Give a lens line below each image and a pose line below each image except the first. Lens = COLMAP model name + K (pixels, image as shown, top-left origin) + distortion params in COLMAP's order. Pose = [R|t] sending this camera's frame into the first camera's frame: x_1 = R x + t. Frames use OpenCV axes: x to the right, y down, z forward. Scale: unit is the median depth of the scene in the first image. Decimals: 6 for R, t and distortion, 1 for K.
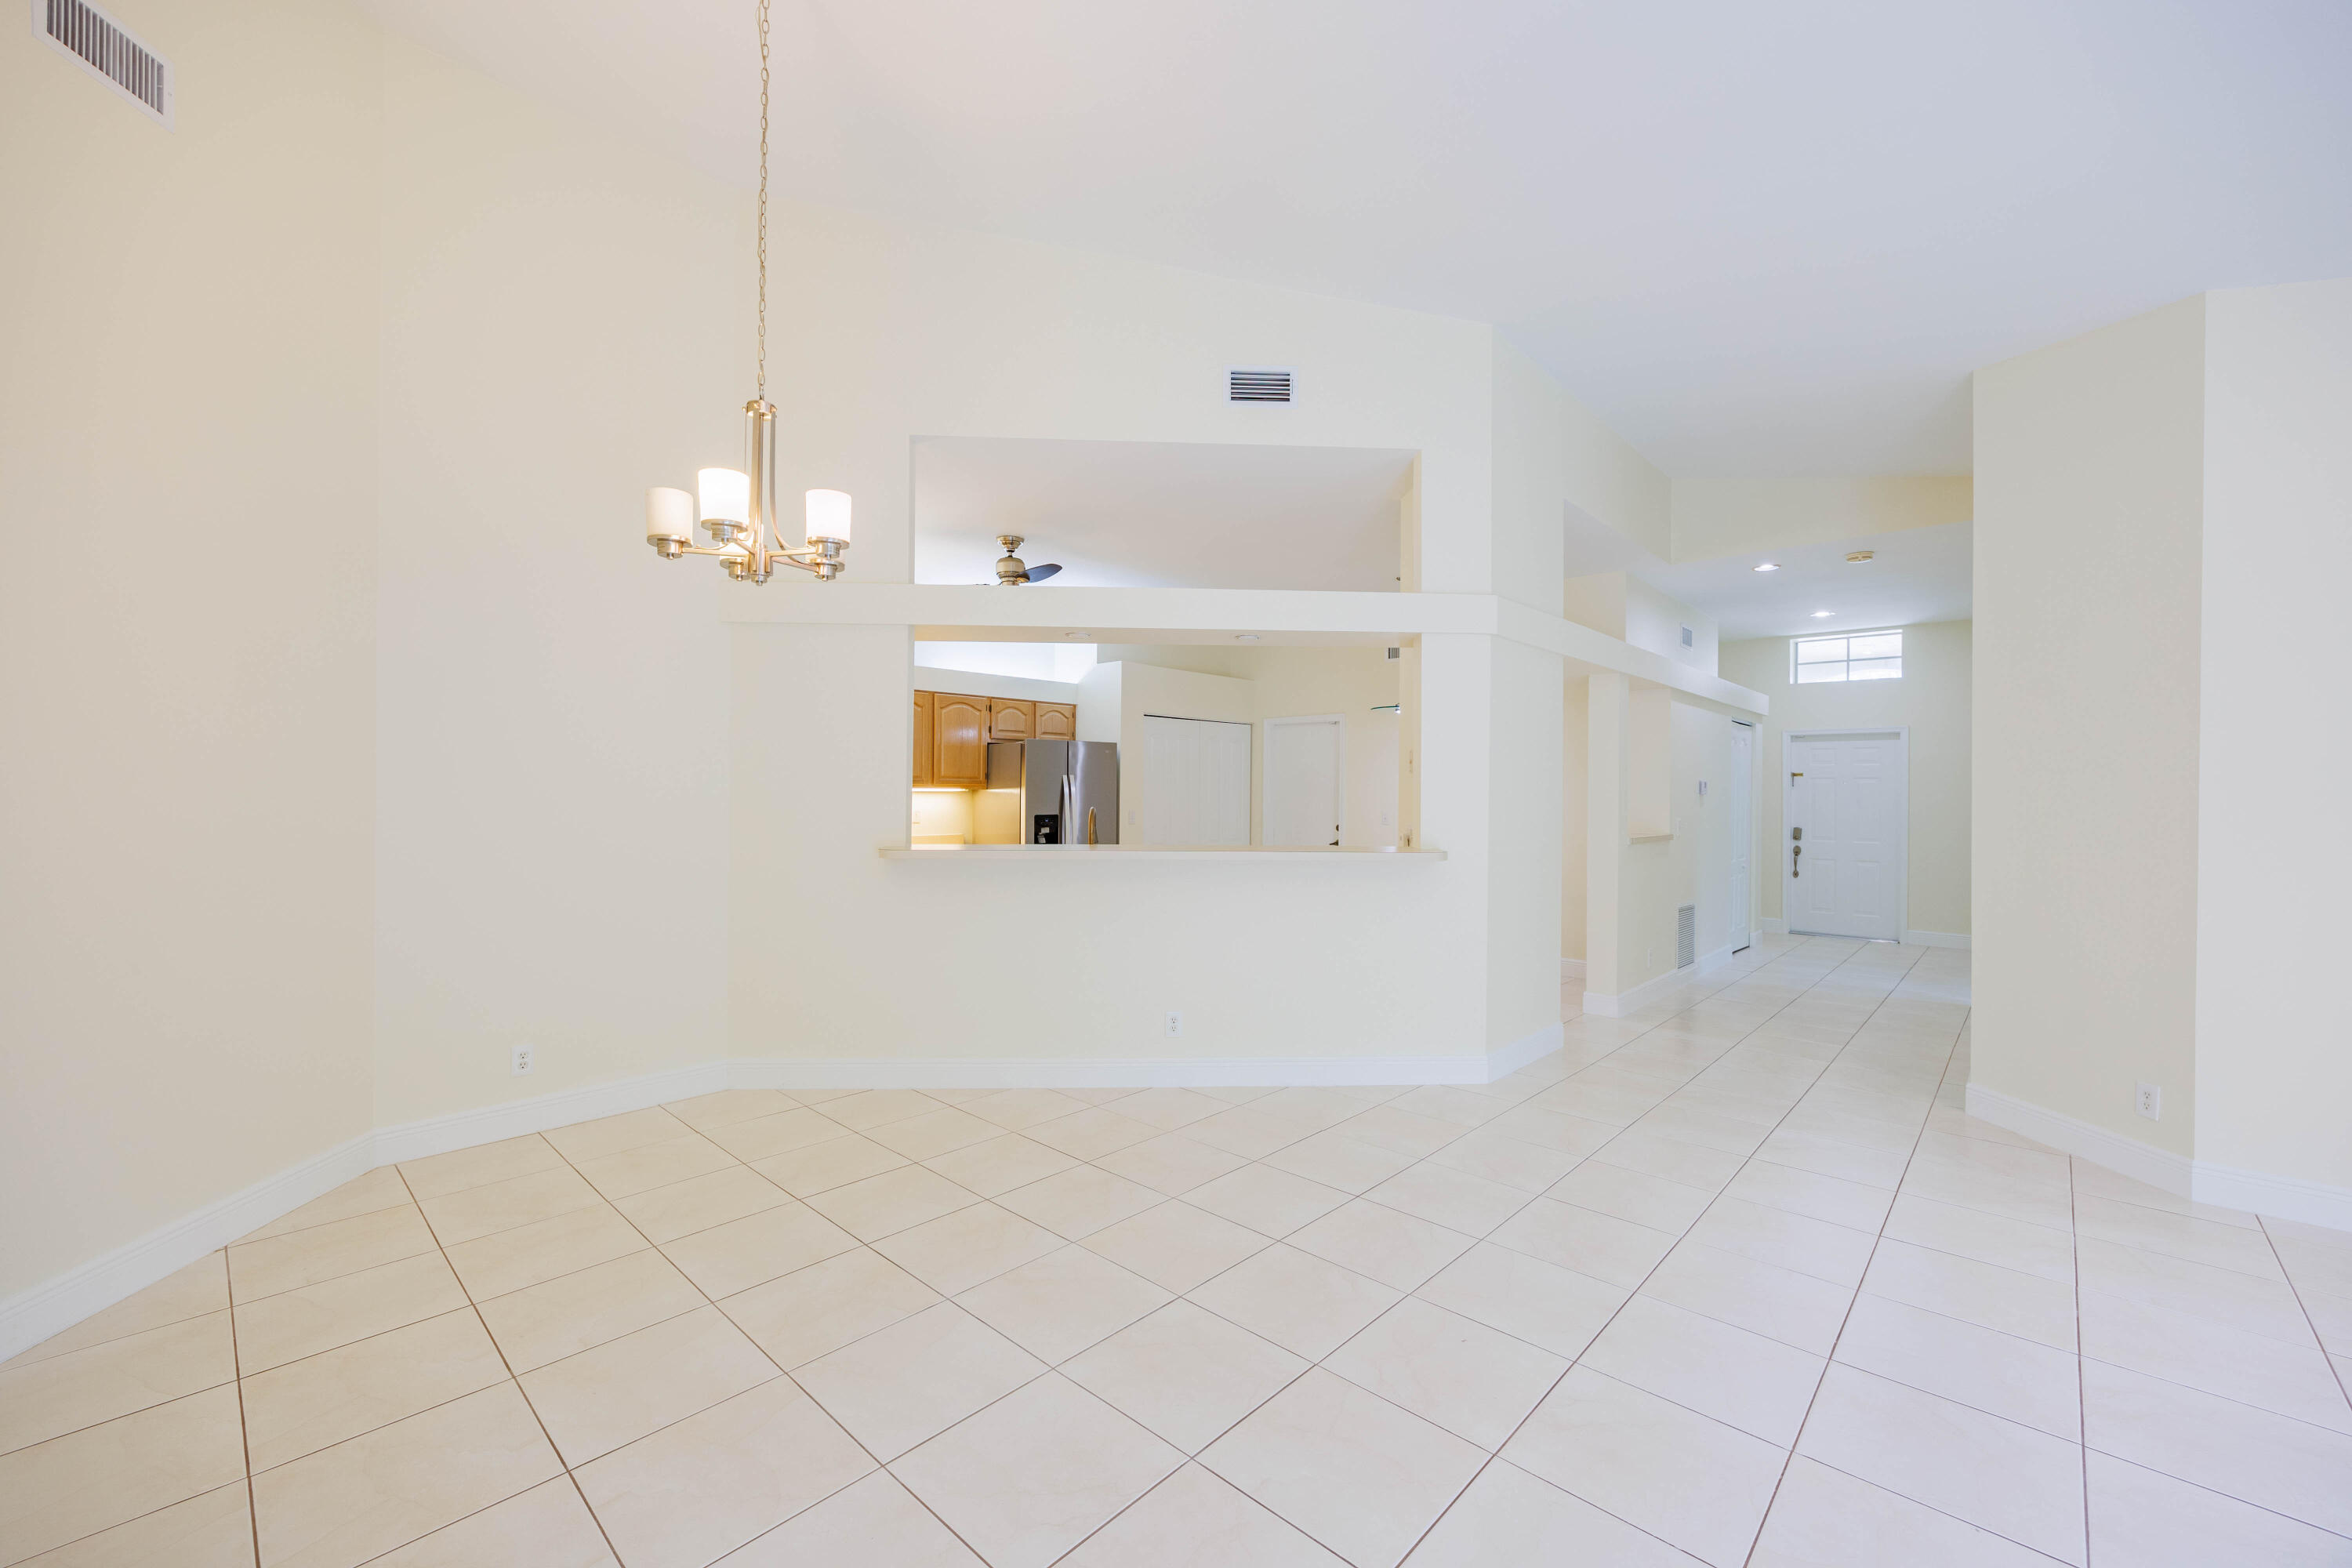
lens RADIAL K [[940.1, 0, 1183.9], [0, 940.1, 789.6], [0, 0, 1]] dist [-0.001159, -0.000729]
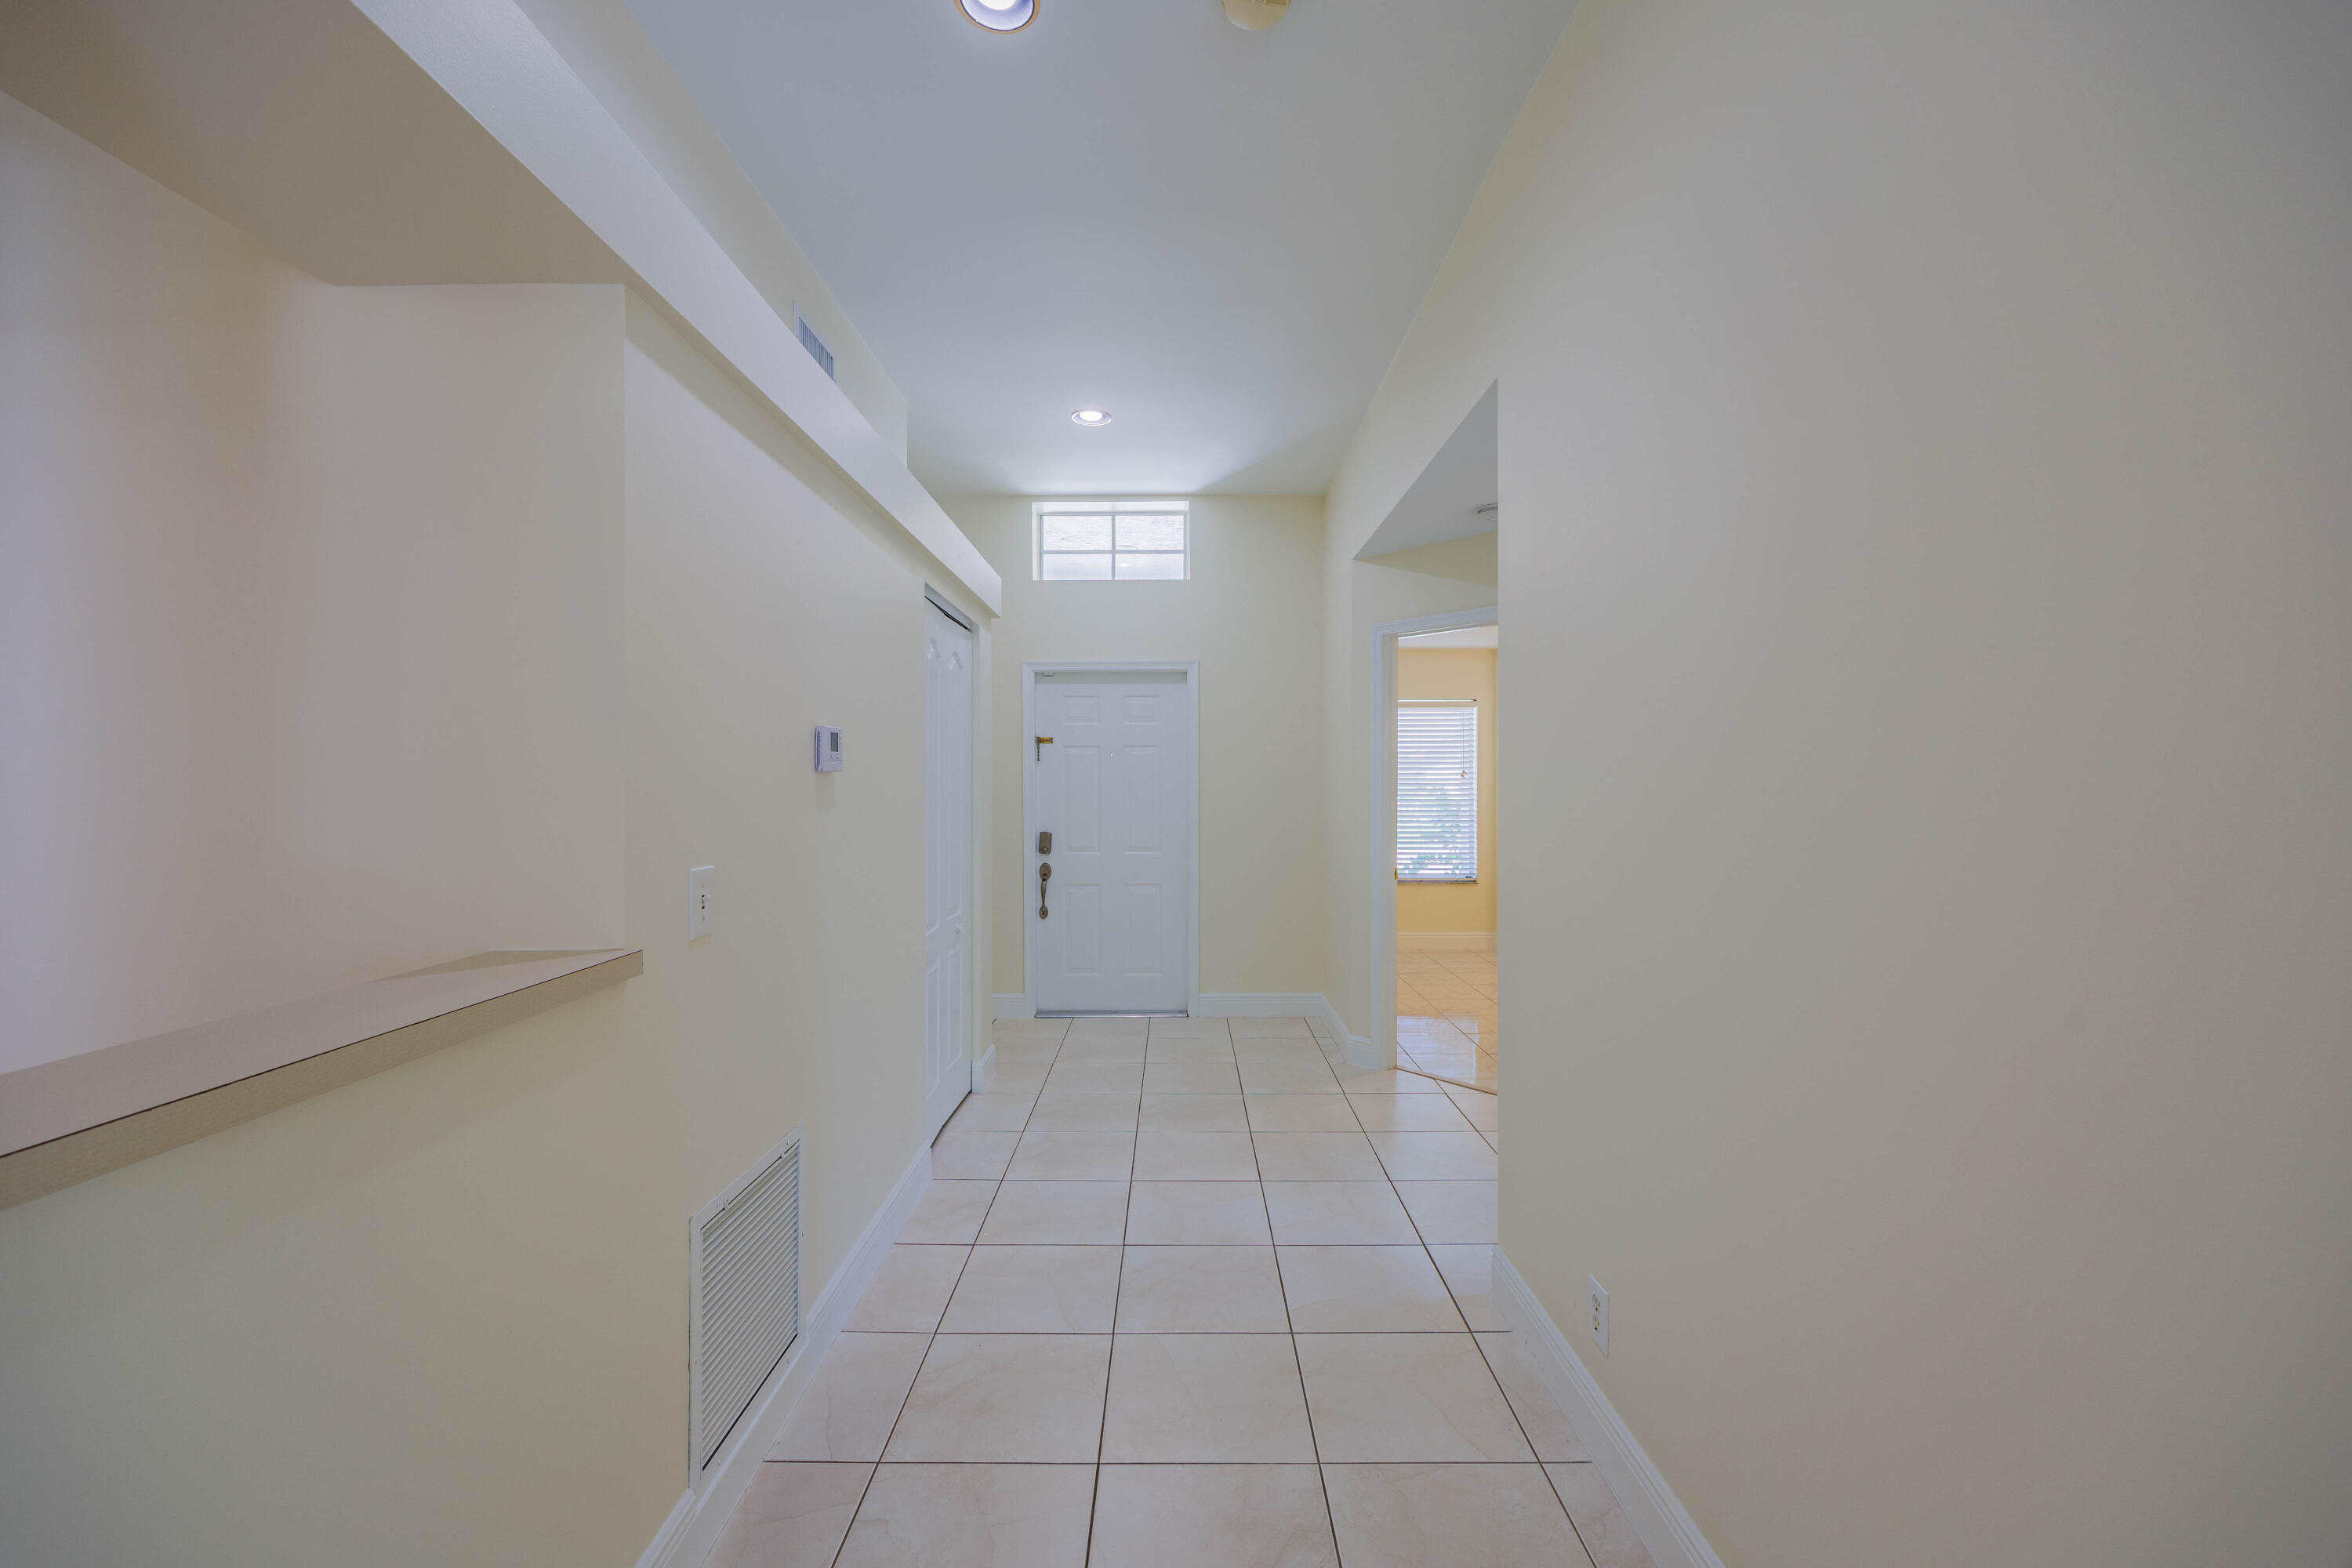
lens RADIAL K [[940.1, 0, 1176.5], [0, 940.1, 776.3], [0, 0, 1]] dist [-0.001159, -0.000729]
pose [[0.734540, -0.009781, 0.678495, 0.325503], [0.010916, 0.999937, 0.002596, 0.005607], [-0.678478, 0.005500, 0.734600, 0.528976]]
